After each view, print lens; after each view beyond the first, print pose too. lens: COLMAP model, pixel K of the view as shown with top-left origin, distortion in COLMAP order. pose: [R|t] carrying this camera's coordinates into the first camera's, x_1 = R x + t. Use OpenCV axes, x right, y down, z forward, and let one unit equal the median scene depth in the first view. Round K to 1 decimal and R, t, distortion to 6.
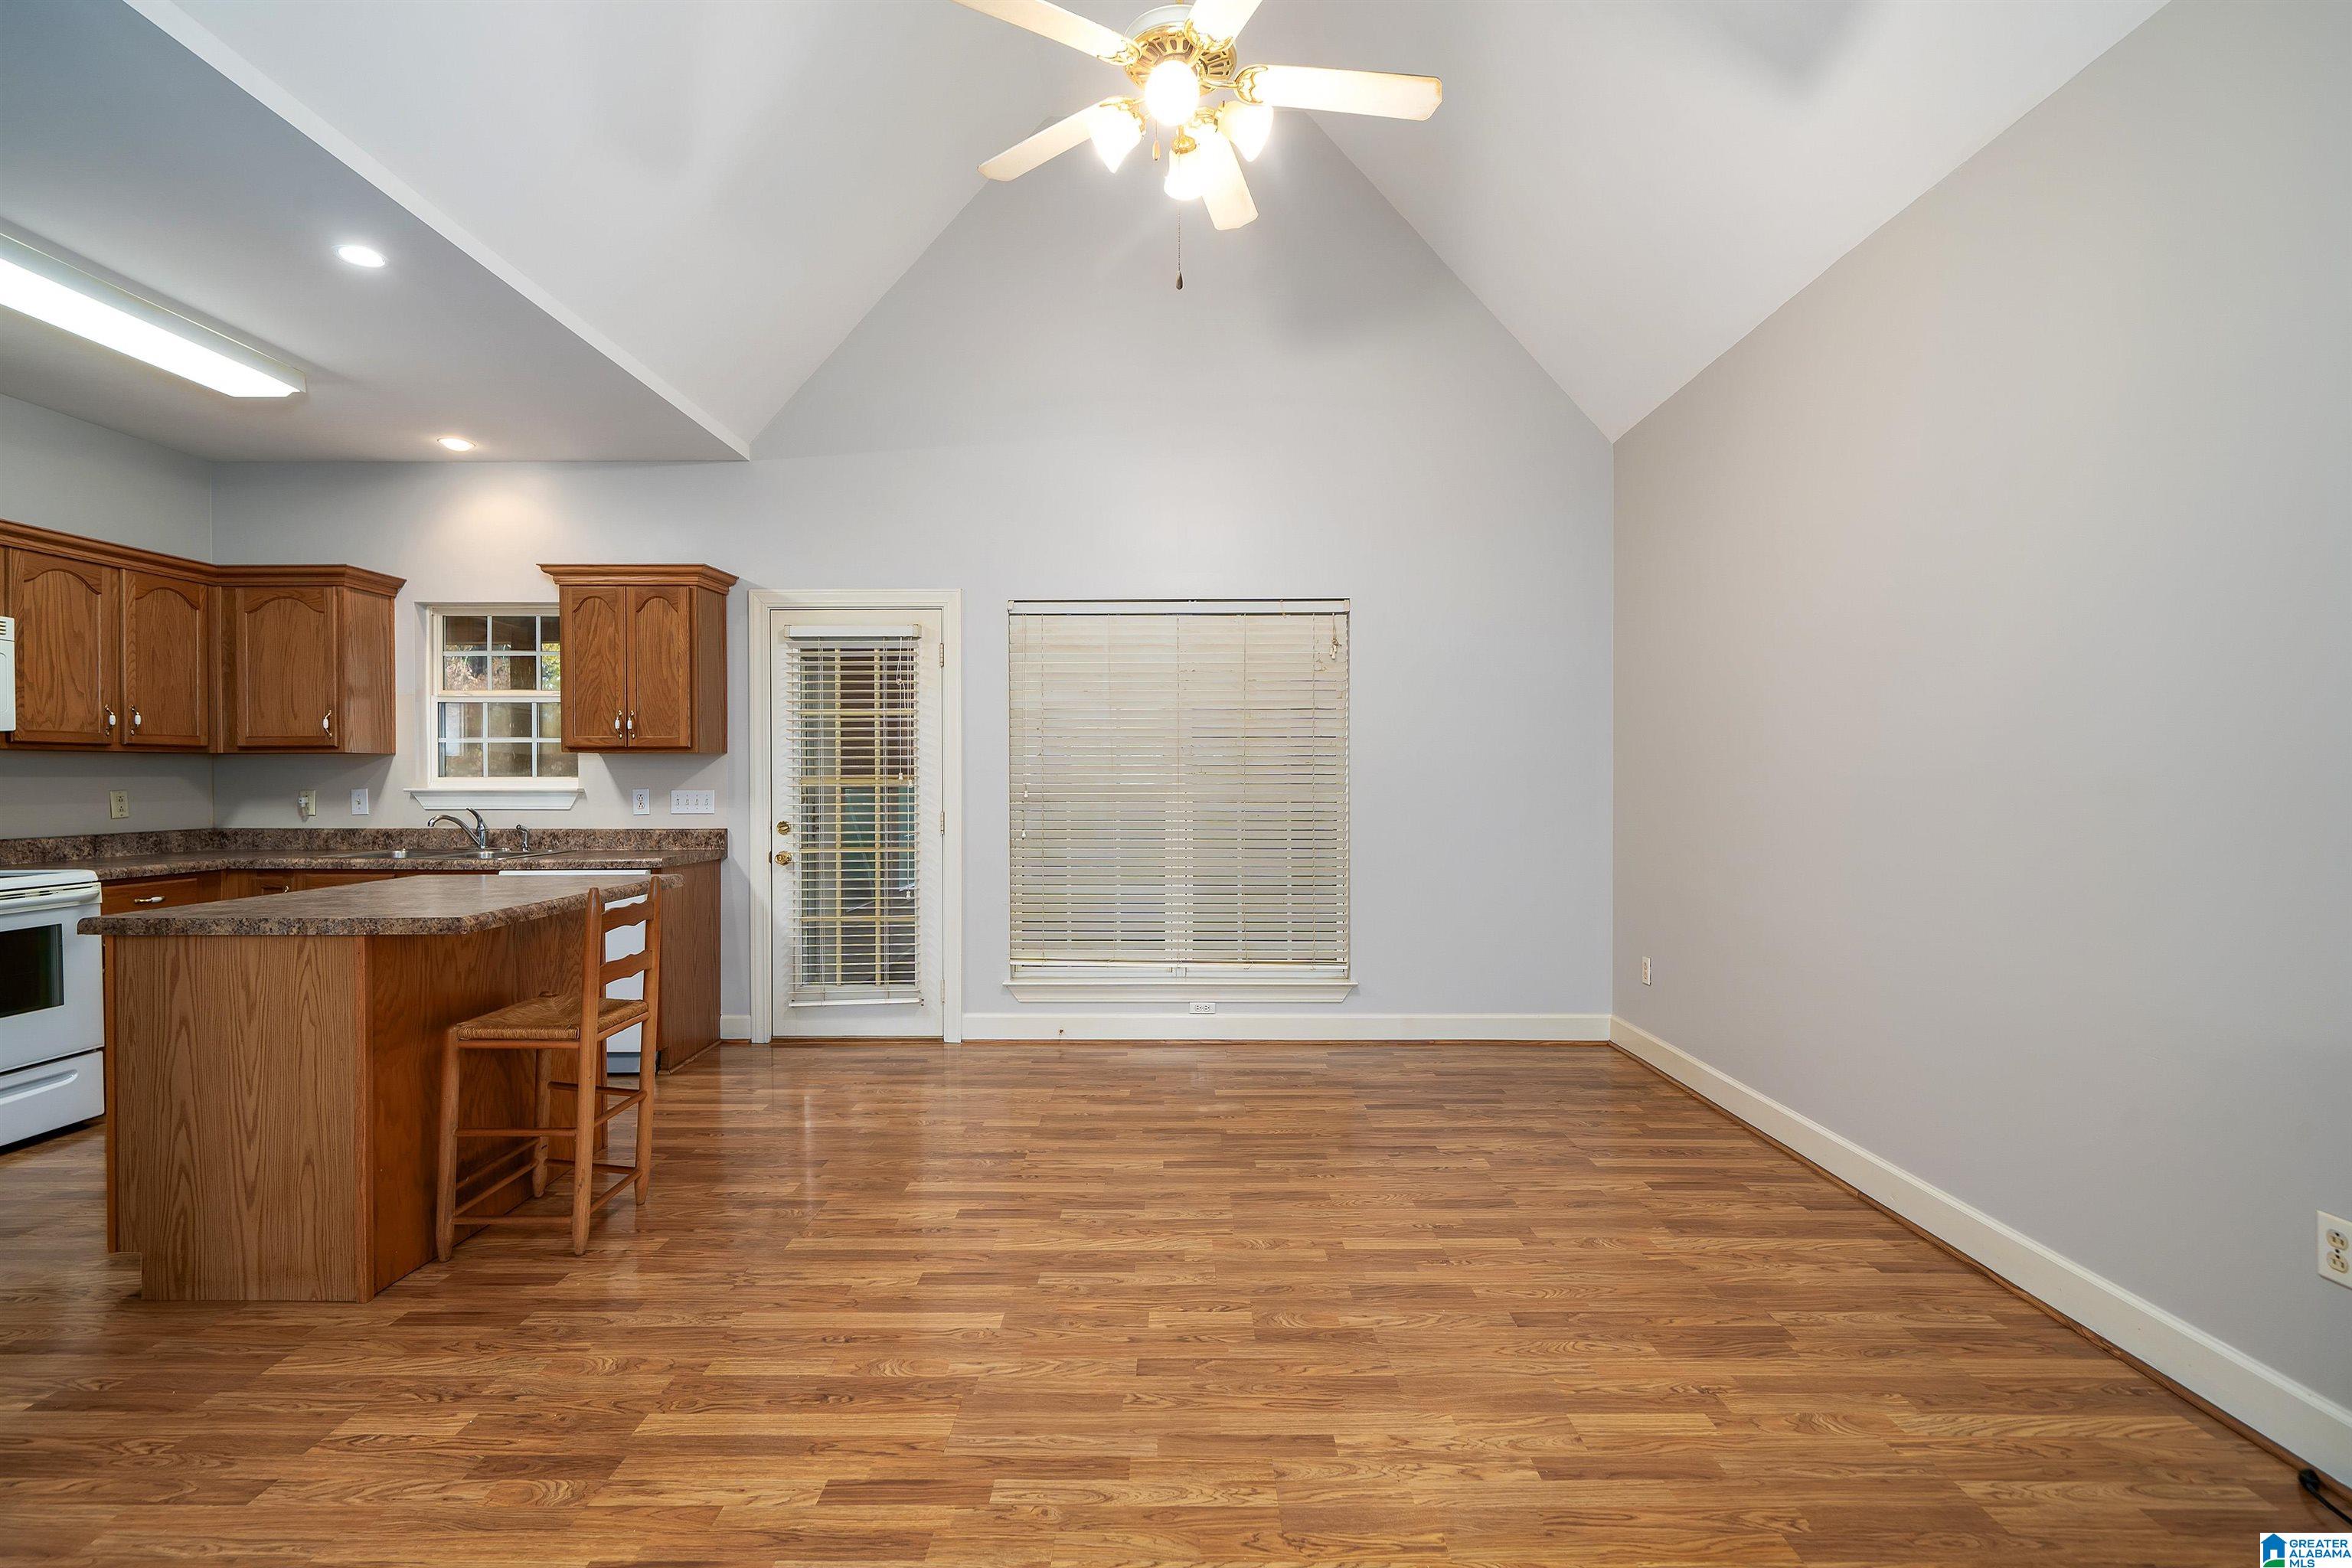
lens RADIAL K [[1030.9, 0, 1160.2], [0, 1030.9, 782.6], [0, 0, 1]] dist [0.001430, -0.000290]
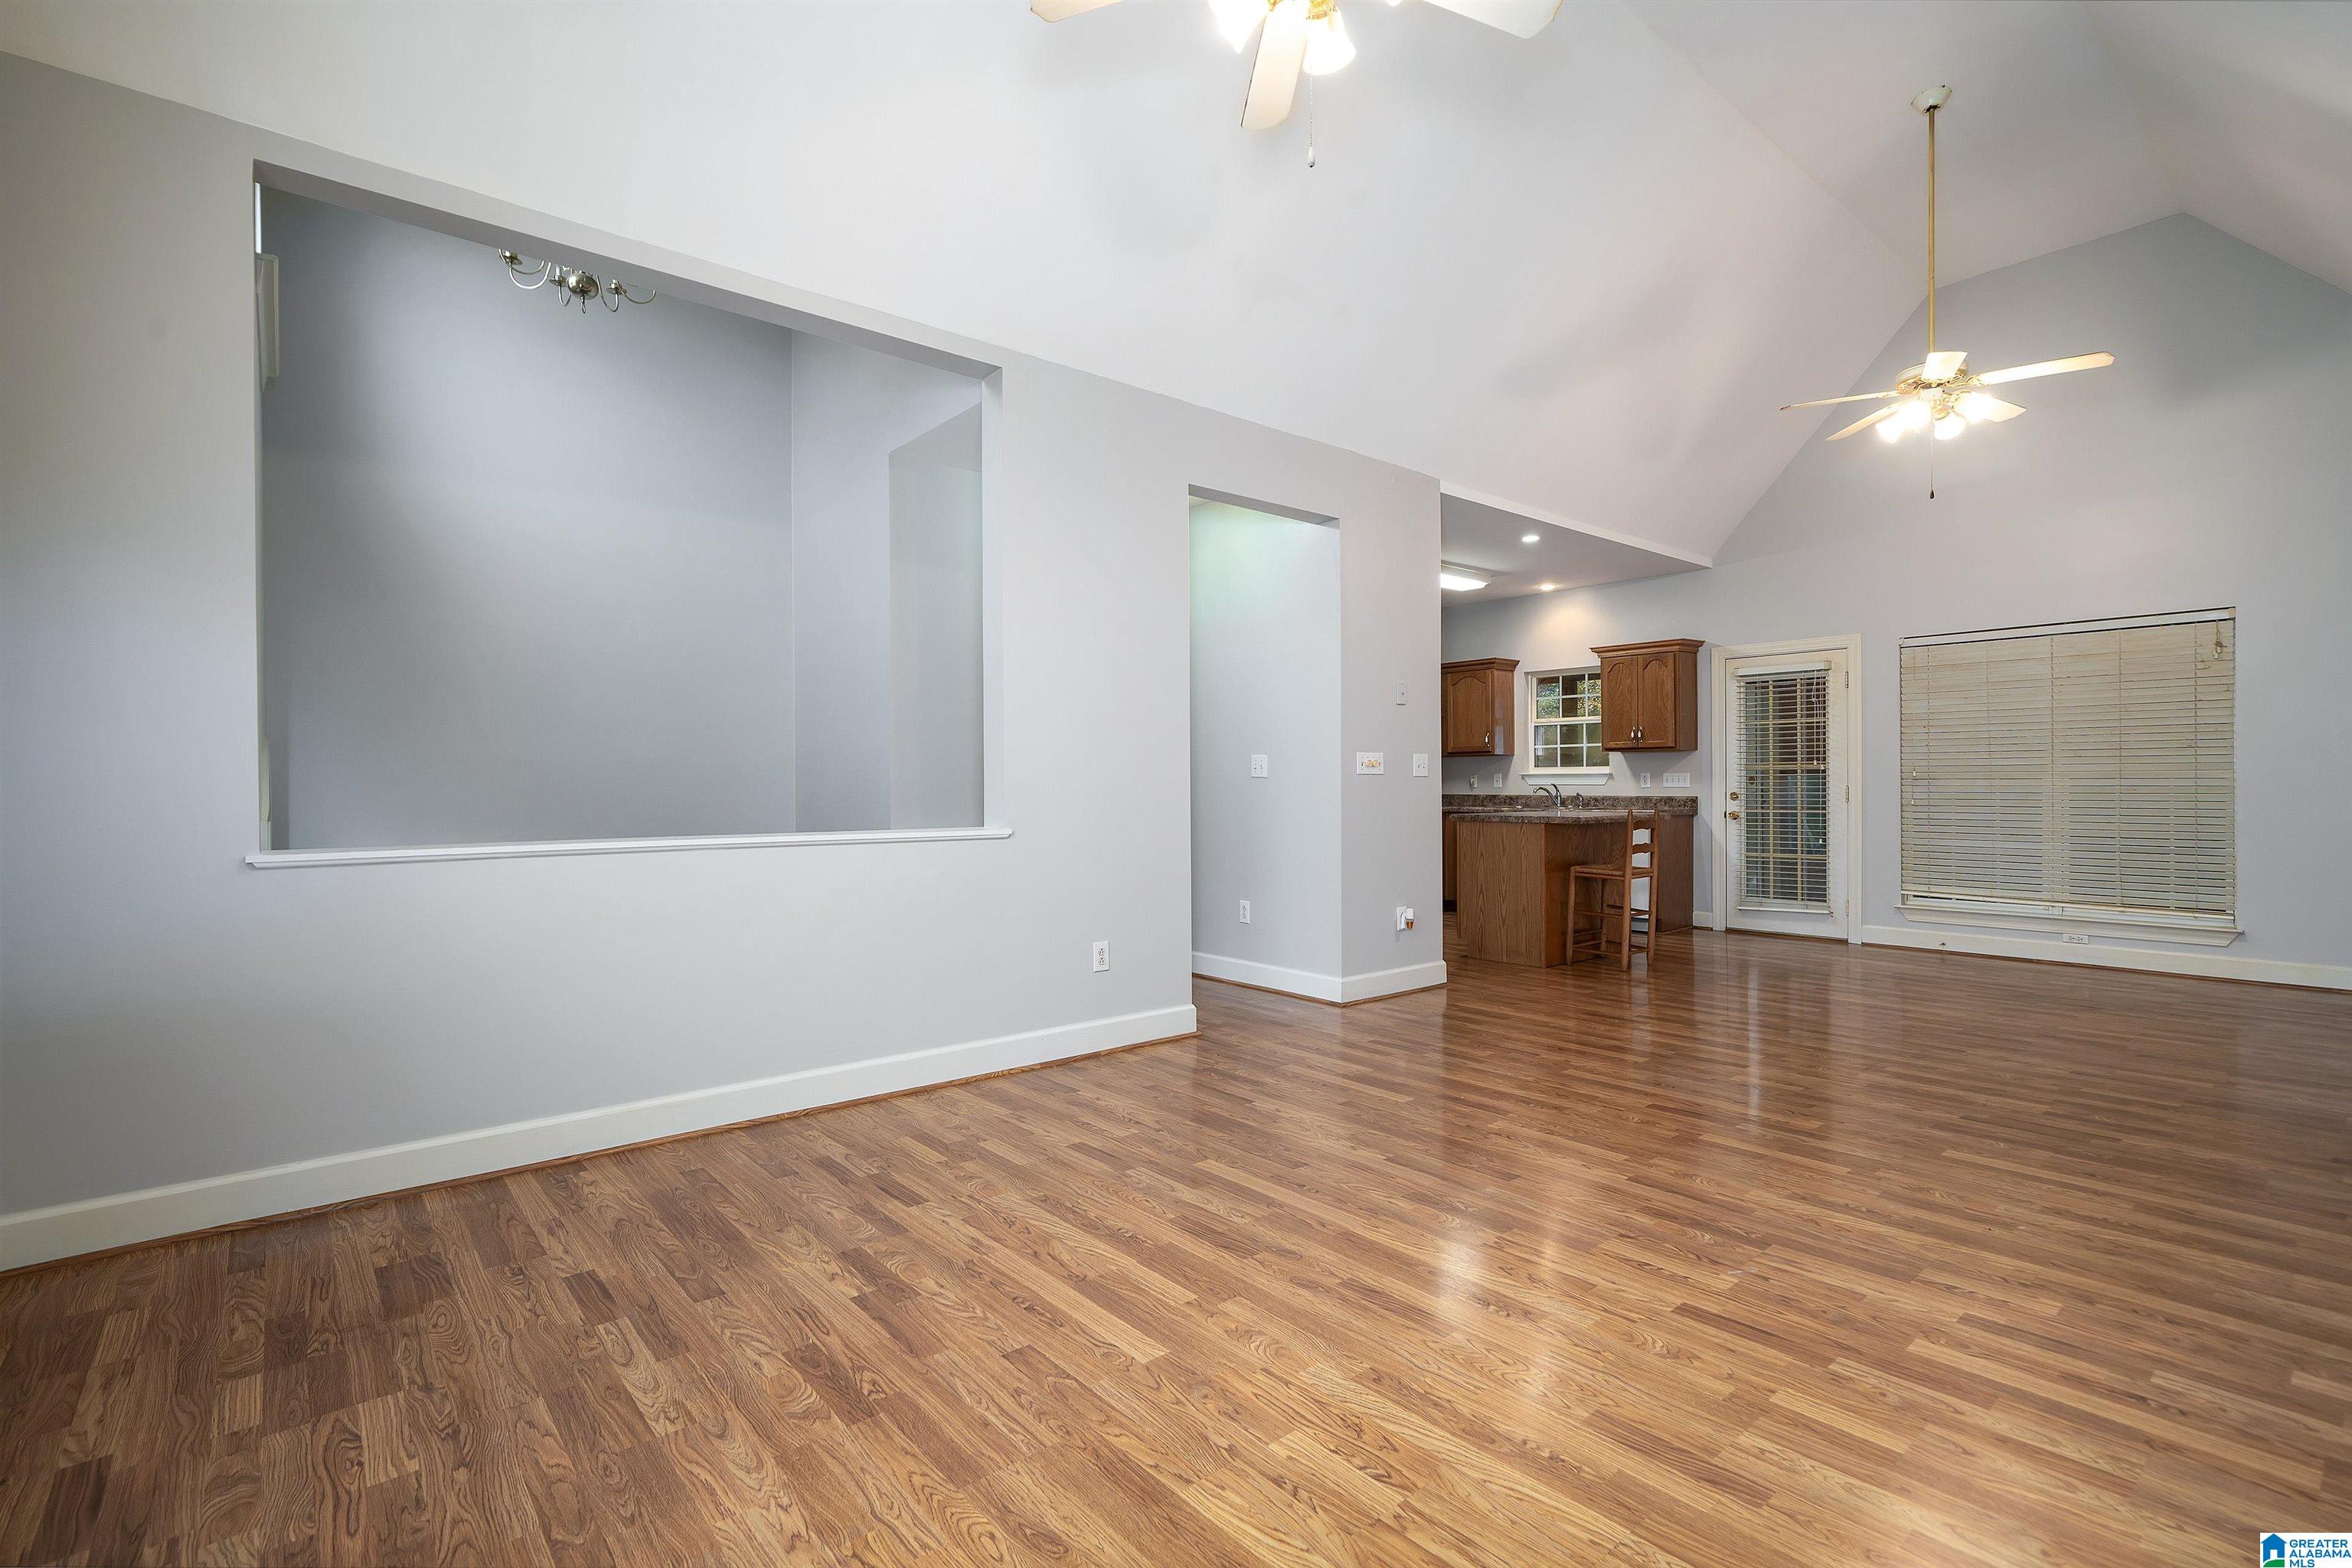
lens RADIAL K [[1071.5, 0, 1156.9], [0, 1071.5, 789.5], [0, 0, 1]] dist [-0.001374, 0.001171]
pose [[0.637040, 0.002889, -0.770825, 0.339601], [0.000872, 0.999990, 0.004468, 0.025693], [0.770830, -0.003518, 0.637031, -0.734327]]
